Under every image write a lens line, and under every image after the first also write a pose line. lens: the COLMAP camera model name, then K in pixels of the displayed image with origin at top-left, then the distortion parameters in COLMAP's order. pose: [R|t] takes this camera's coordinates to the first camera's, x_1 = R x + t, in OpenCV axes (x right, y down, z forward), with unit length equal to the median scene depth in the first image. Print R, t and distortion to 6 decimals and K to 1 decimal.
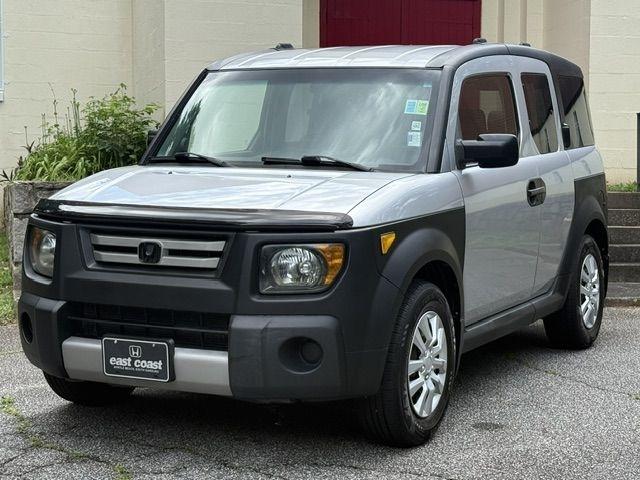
lens RADIAL K [[1241.5, 0, 318.0], [0, 1241.5, 243.2], [0, 0, 1]] dist [0.144765, 0.000000]
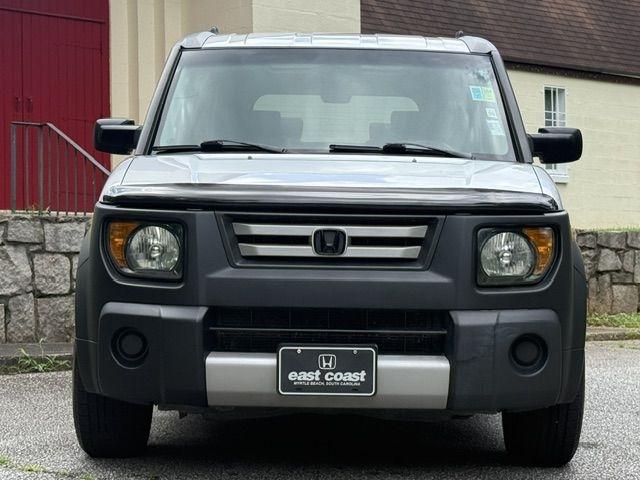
lens RADIAL K [[1432.6, 0, 316.4], [0, 1432.6, 239.4], [0, 0, 1]] dist [0.119011, 0.000000]
pose [[0.897252, -0.001250, 0.441517, -0.557746], [0.030976, 0.997710, -0.060125, 0.061890], [-0.440431, 0.067624, 0.895236, 0.152823]]
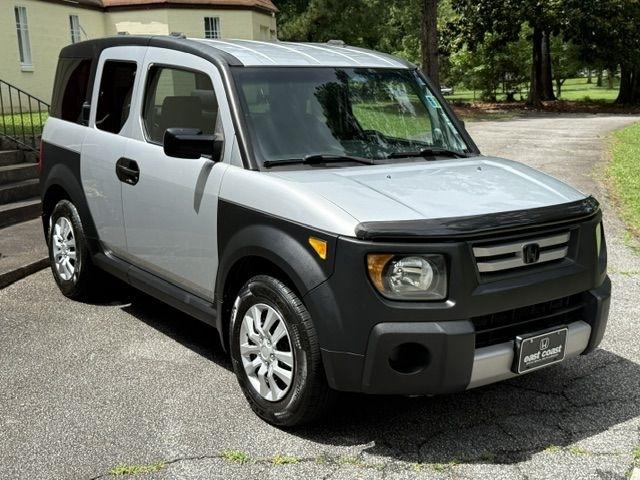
lens RADIAL K [[801.7, 0, 320.0], [0, 801.7, 243.0], [0, 0, 1]] dist [0.097300, 0.000000]
pose [[0.441664, -0.189822, 0.876870, -0.832679], [0.072810, 0.981721, 0.175847, -0.139618], [-0.894221, -0.013820, 0.447412, 0.842150]]
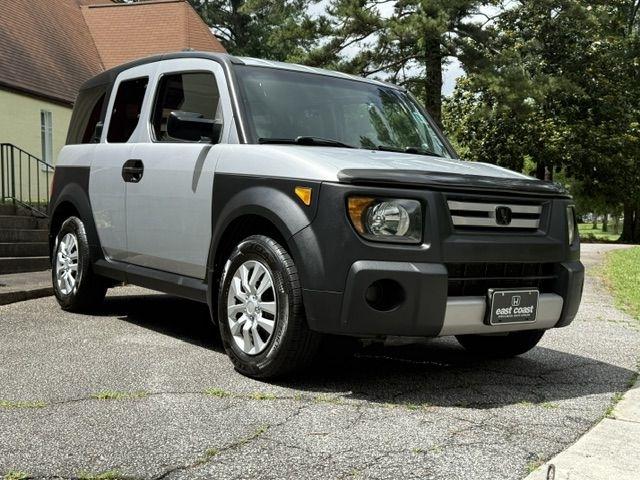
lens RADIAL K [[801.7, 0, 322.8], [0, 801.7, 244.6], [0, 0, 1]] dist [0.097300, 0.000000]
pose [[0.451517, -0.027422, 0.891841, -0.881086], [0.040825, 0.999116, 0.010052, 0.019503], [-0.891328, 0.031871, 0.452237, 0.803853]]
